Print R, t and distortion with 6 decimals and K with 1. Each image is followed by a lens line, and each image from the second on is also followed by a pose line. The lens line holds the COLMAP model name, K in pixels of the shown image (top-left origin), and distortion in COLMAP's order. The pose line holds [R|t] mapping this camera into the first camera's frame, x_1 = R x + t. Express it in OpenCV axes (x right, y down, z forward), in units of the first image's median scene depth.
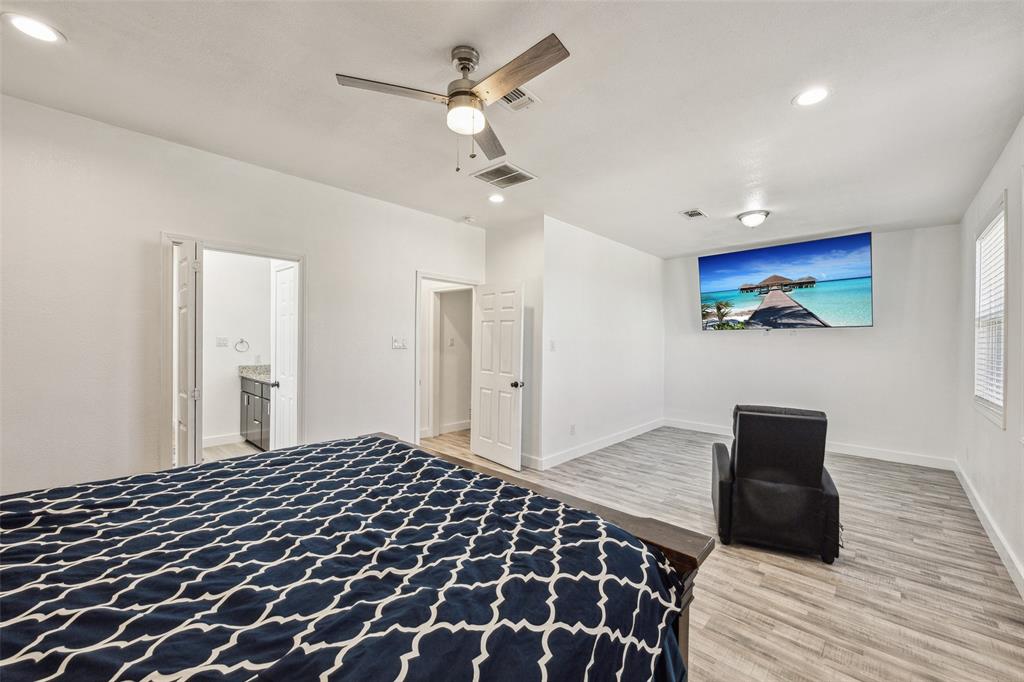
lens RADIAL K [[406.2, 0, 512.0], [0, 406.2, 341.0], [0, 0, 1]] dist [0.000303, 0.000087]
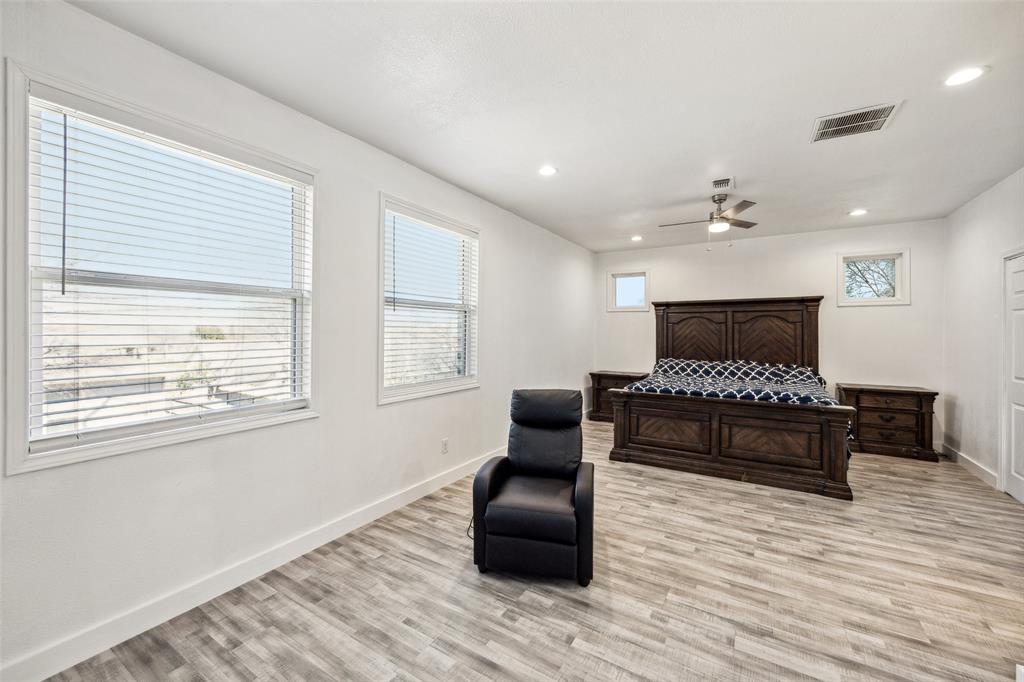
lens RADIAL K [[410.1, 0, 510.8], [0, 410.1, 337.4], [0, 0, 1]] dist [0.000336, 0.000147]
pose [[-0.981139, -0.012055, -0.192929, 0.778843], [-0.014052, 0.999861, 0.008986, 0.009339], [0.192794, 0.011527, -0.981172, 1.672269]]
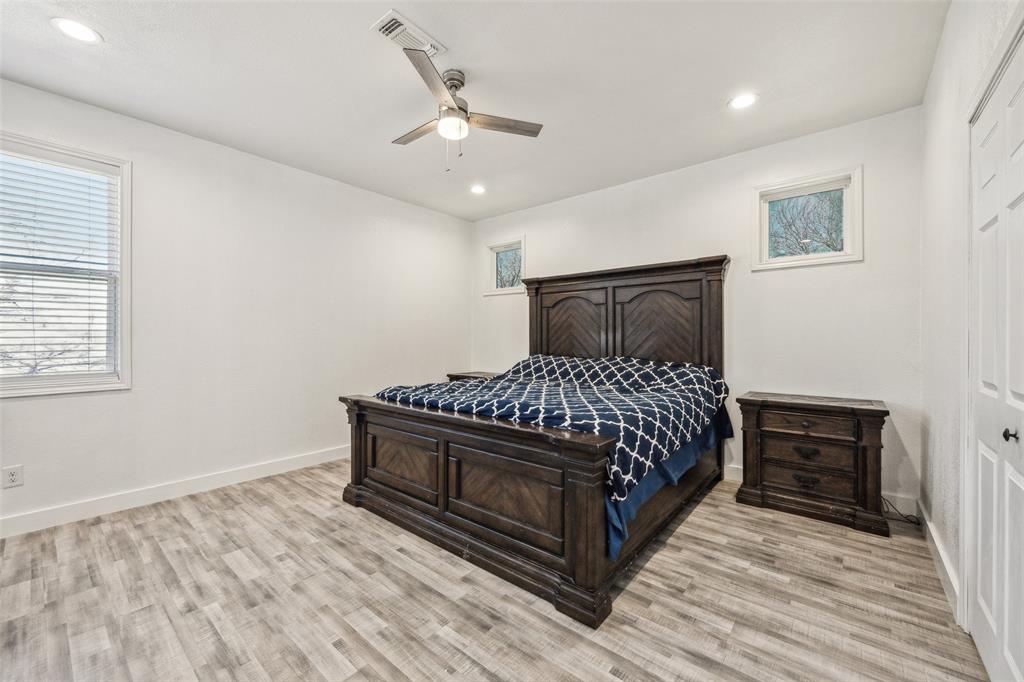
lens RADIAL K [[406.2, 0, 512.0], [0, 406.2, 341.0], [0, 0, 1]] dist [0.000303, 0.000087]
pose [[-0.998716, -0.009135, -0.049830, -0.139857], [-0.009413, 0.999941, 0.005352, 0.059364], [0.049778, 0.005814, -0.998743, 1.322485]]
